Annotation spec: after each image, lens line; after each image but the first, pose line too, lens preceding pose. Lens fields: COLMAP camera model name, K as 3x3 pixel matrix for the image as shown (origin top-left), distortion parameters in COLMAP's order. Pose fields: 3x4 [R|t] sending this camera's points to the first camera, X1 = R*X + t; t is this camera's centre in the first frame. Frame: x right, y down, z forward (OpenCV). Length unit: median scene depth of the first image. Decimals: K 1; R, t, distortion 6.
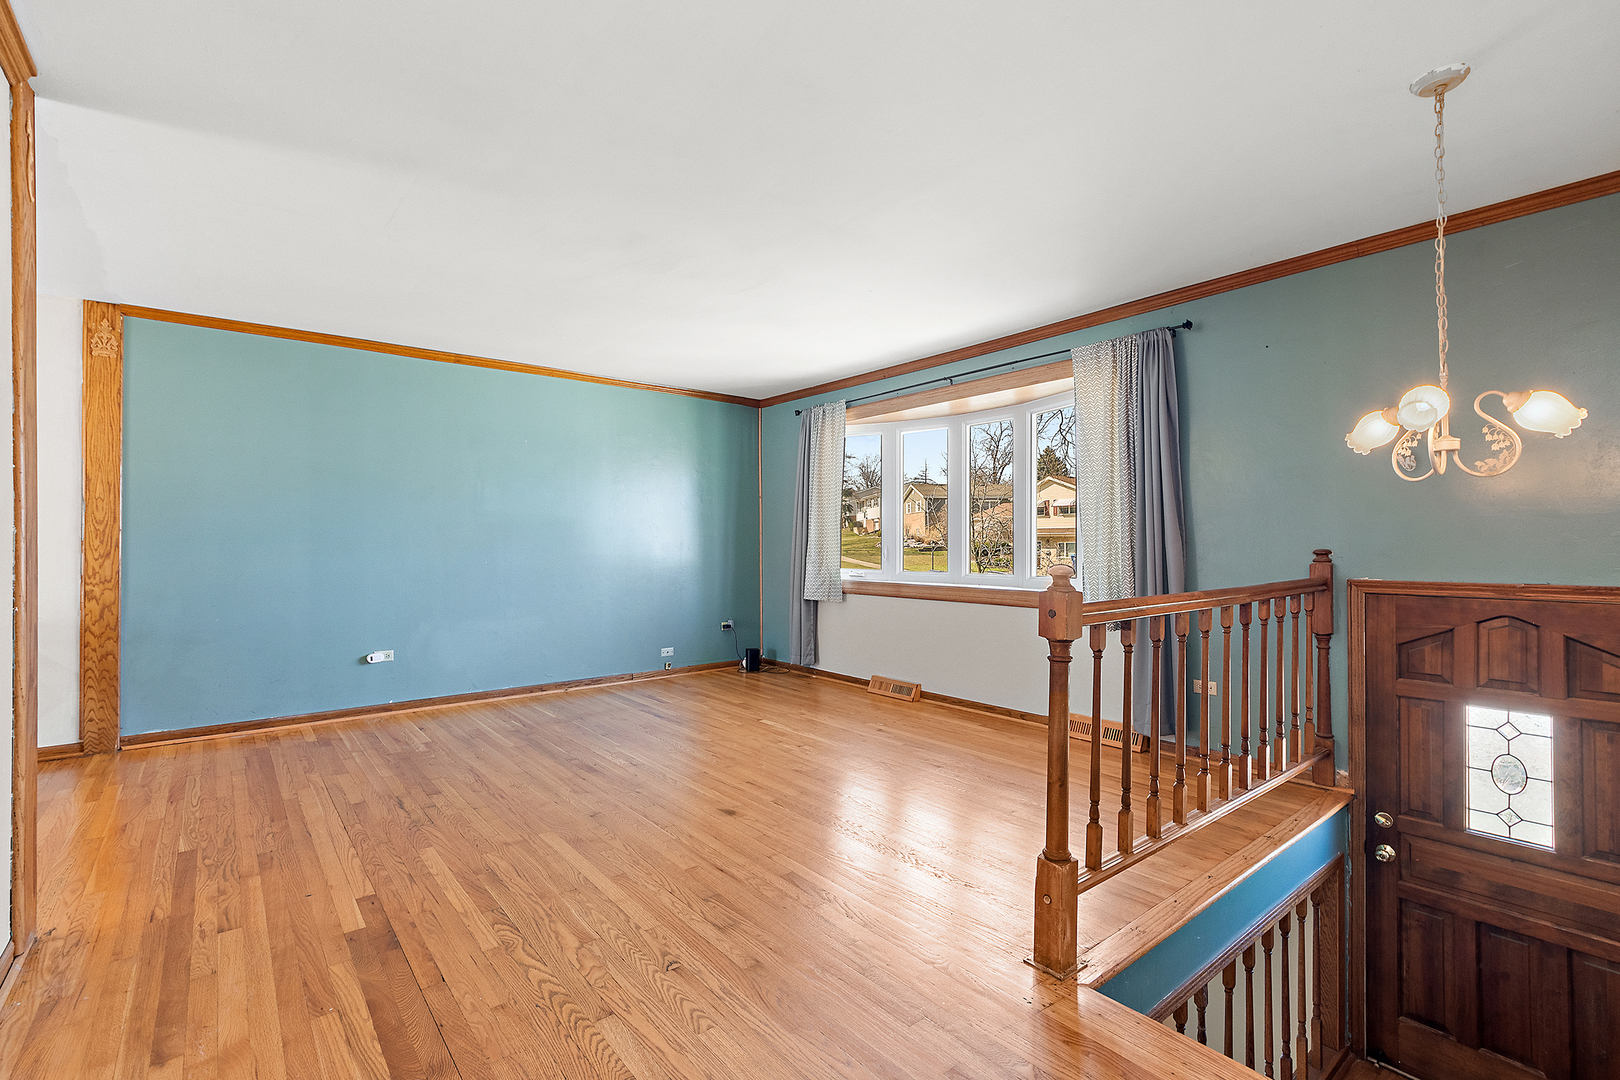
lens RADIAL K [[726.2, 0, 809.6], [0, 726.2, 541.7], [0, 0, 1]] dist [0.004506, 0.000383]
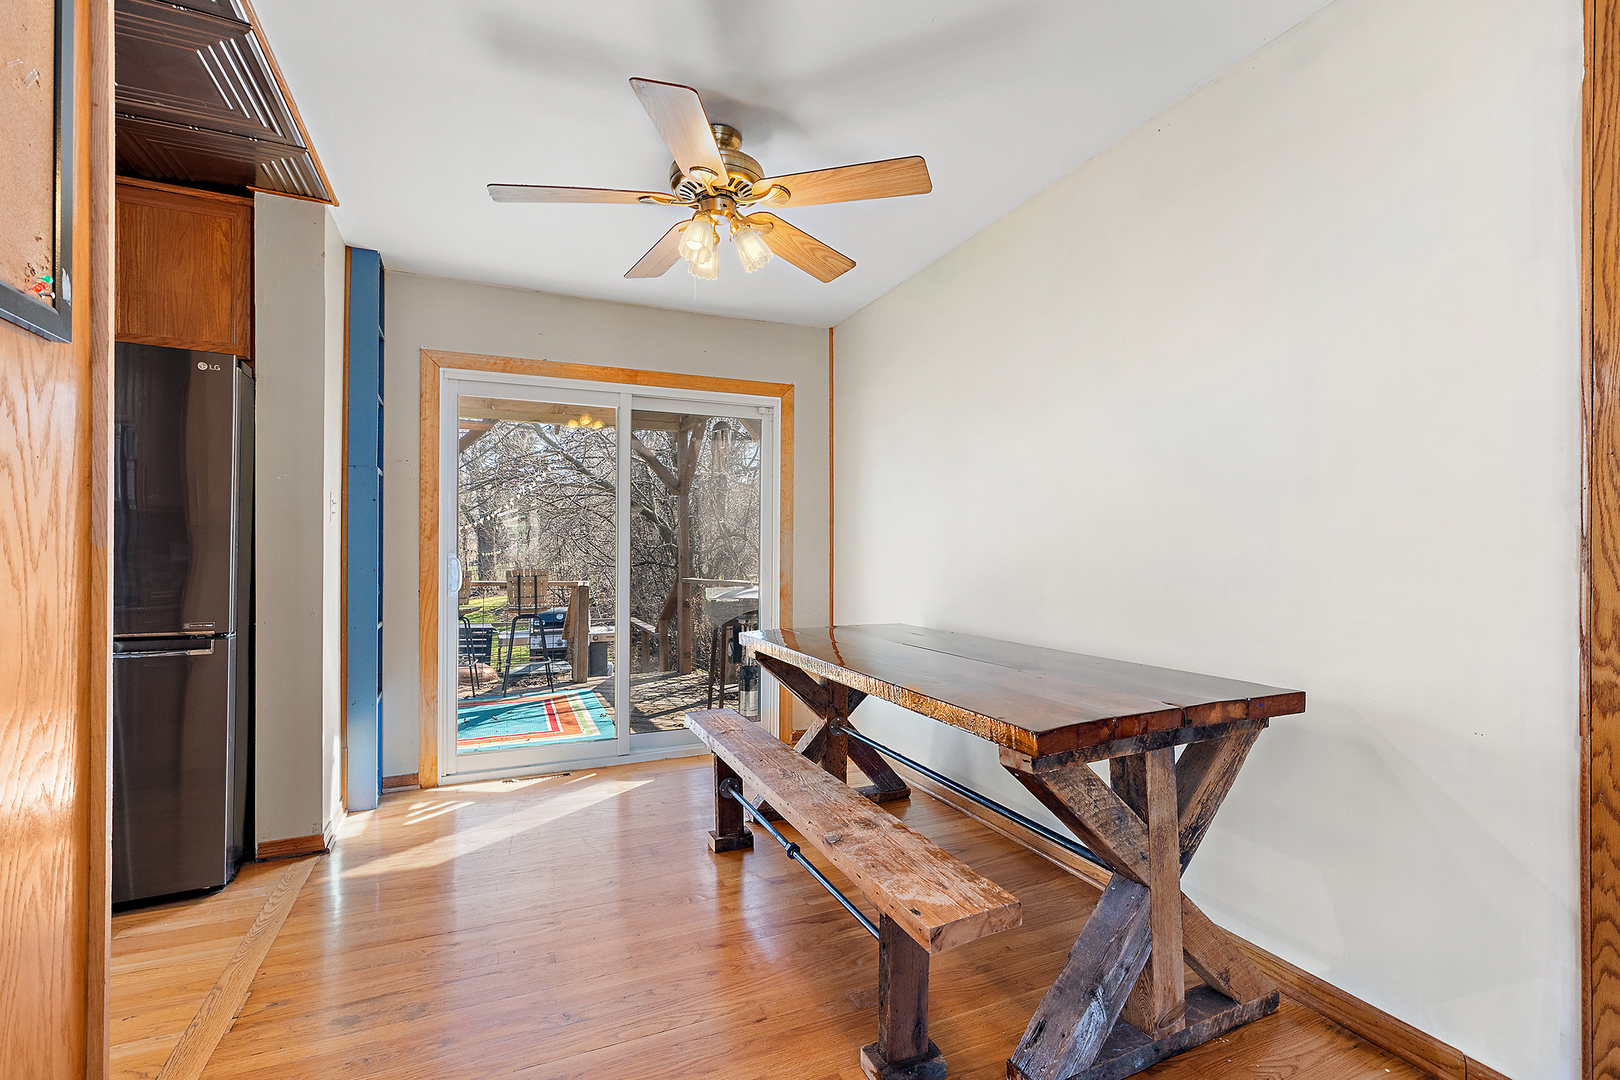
lens RADIAL K [[726.2, 0, 816.0], [0, 726.2, 541.3], [0, 0, 1]] dist [0.004506, 0.000383]
pose [[-0.249326, -0.002600, -0.968416, -0.570850], [0.004487, 0.999983, -0.003841, 0.000913], [0.968409, -0.005303, -0.249310, 0.733818]]
